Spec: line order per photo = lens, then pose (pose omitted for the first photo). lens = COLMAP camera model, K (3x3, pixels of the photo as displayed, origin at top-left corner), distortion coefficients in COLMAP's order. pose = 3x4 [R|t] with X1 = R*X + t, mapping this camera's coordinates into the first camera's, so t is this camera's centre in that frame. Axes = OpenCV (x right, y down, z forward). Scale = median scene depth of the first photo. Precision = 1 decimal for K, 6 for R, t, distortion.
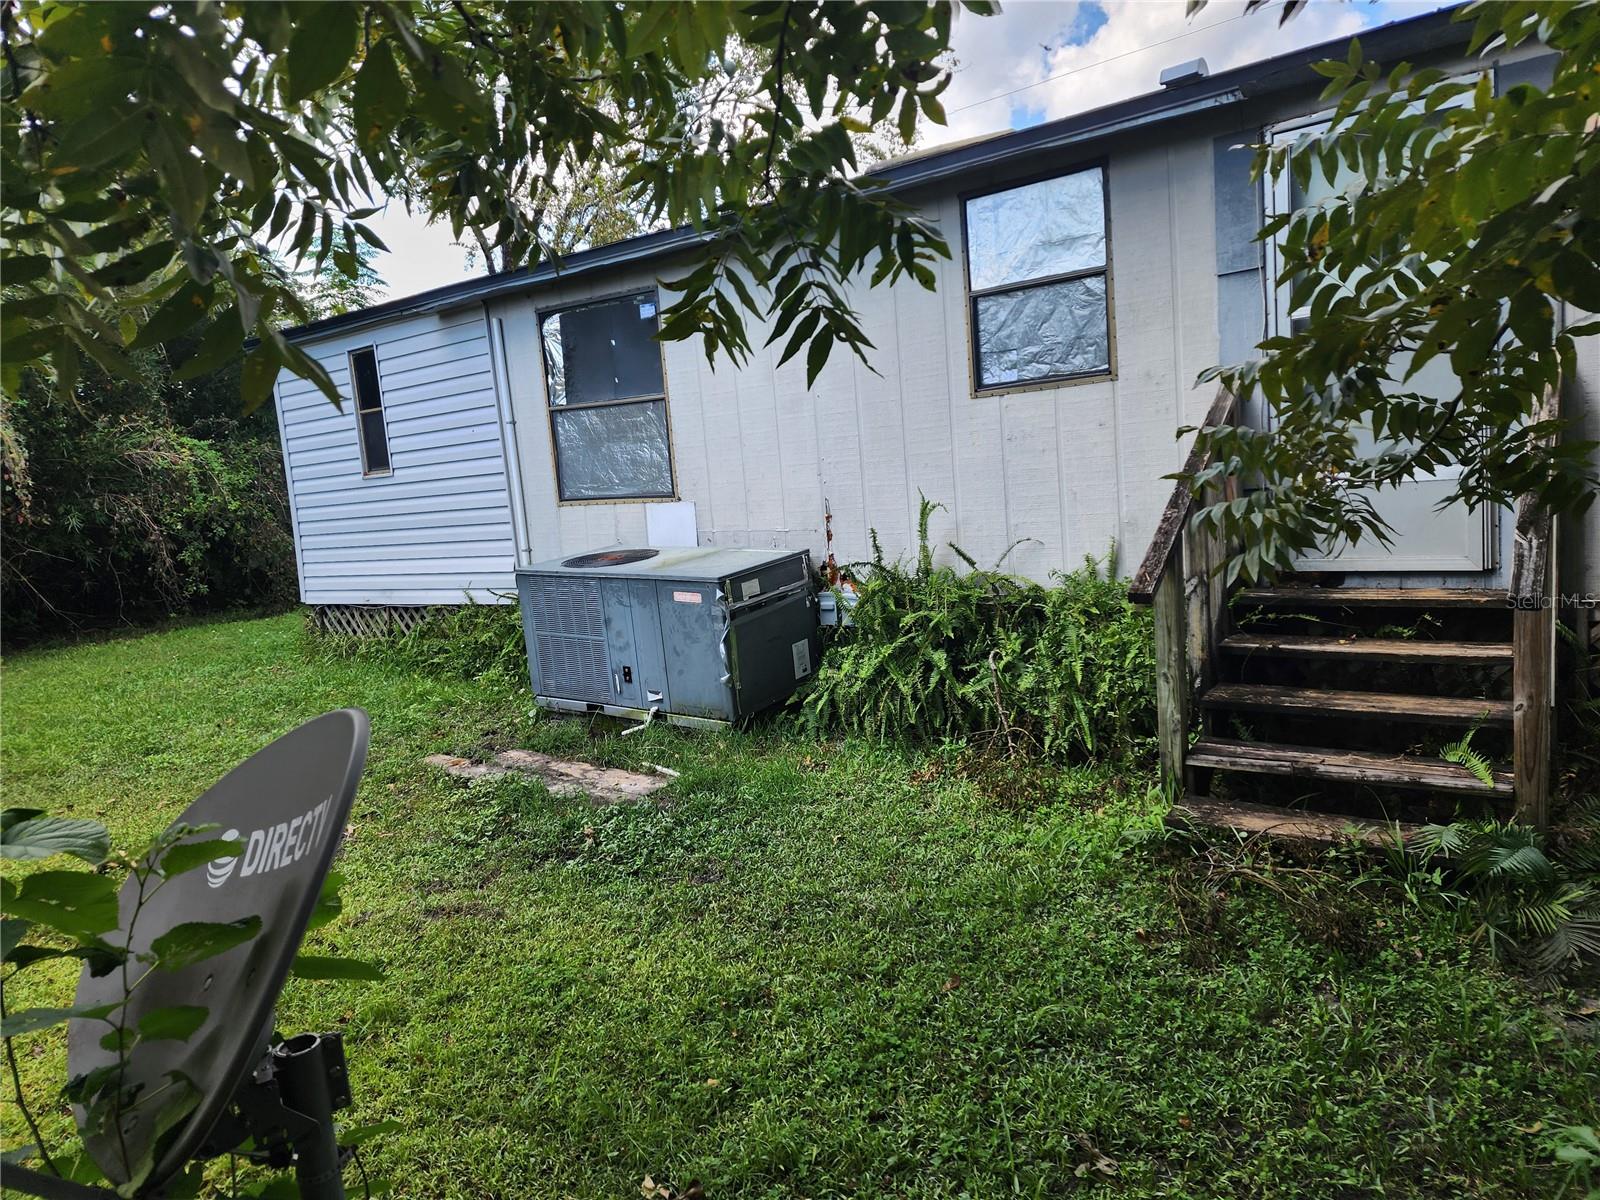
lens RADIAL K [[1069.6, 0, 808.4], [0, 1069.6, 600.8], [0, 0, 1]] dist [0.082765, -0.092103]
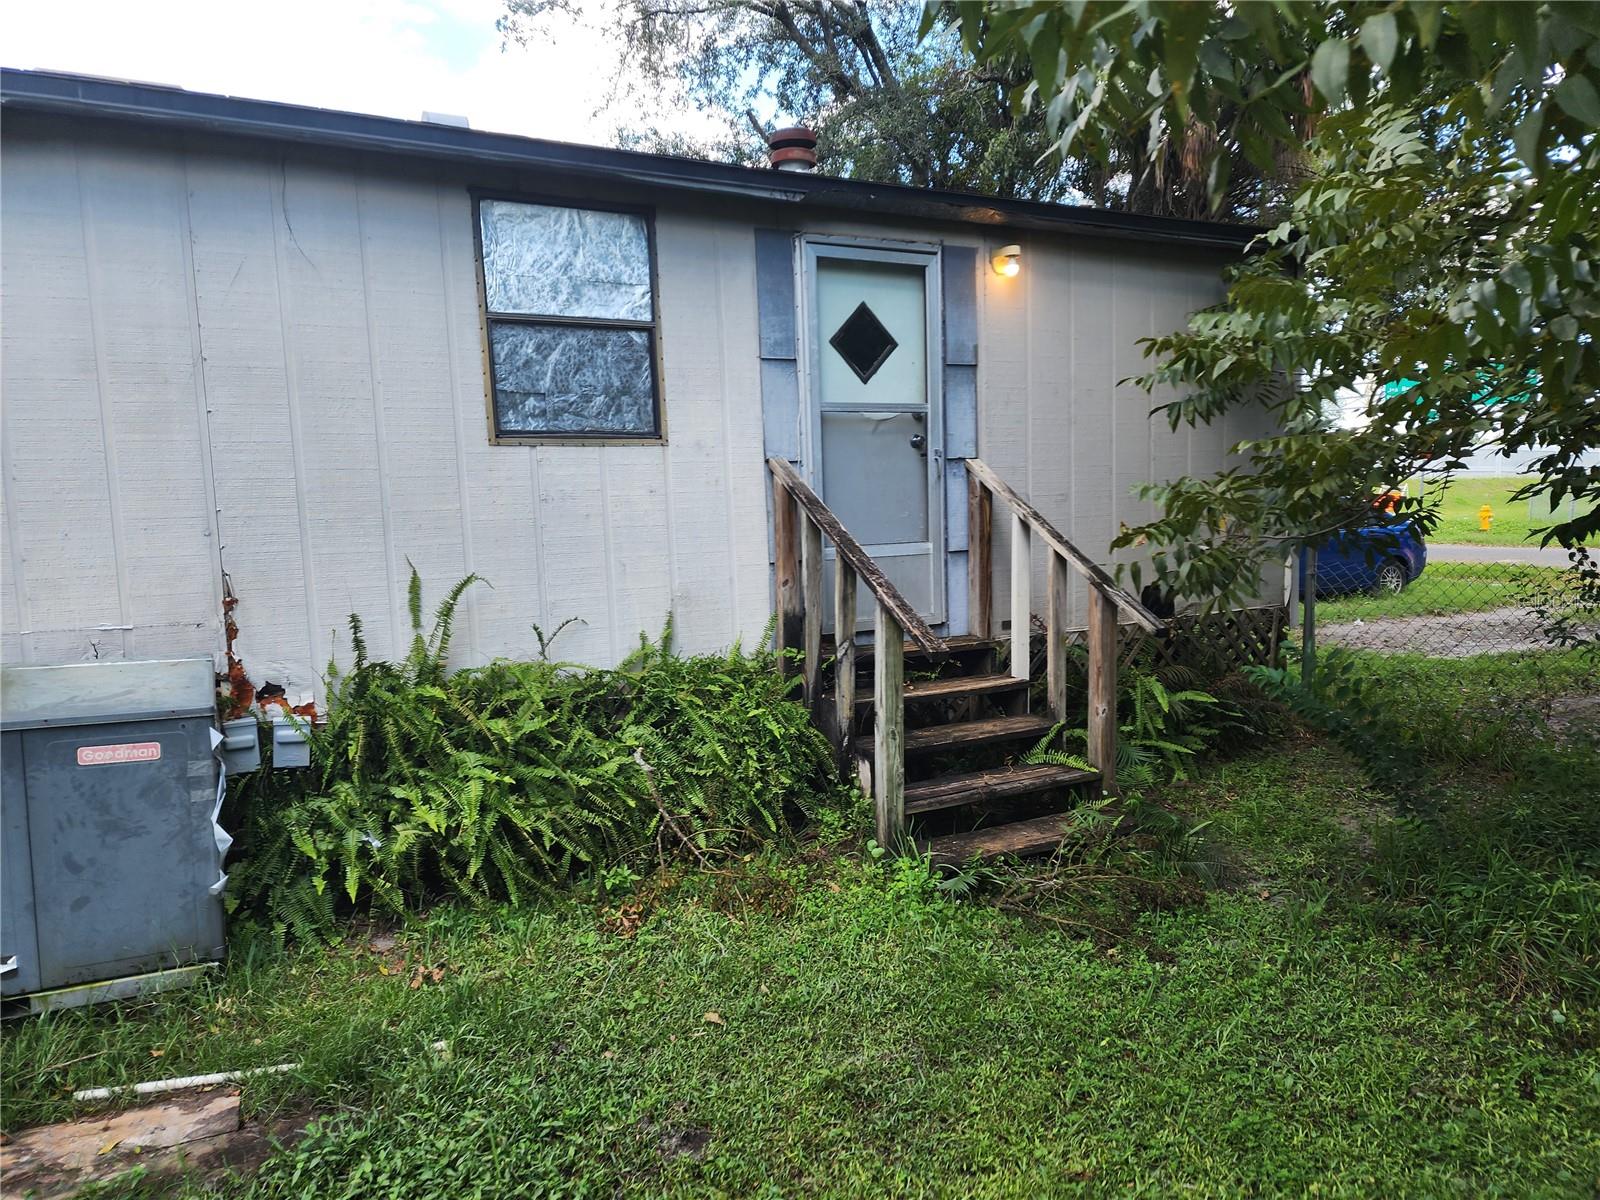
lens RADIAL K [[1069.6, 0, 808.4], [0, 1069.6, 600.8], [0, 0, 1]] dist [0.082765, -0.092103]
pose [[0.418072, -0.023125, 0.908120, -0.496509], [0.104029, 0.994318, -0.022572, -0.033312], [-0.902438, 0.103908, 0.418102, 0.488888]]
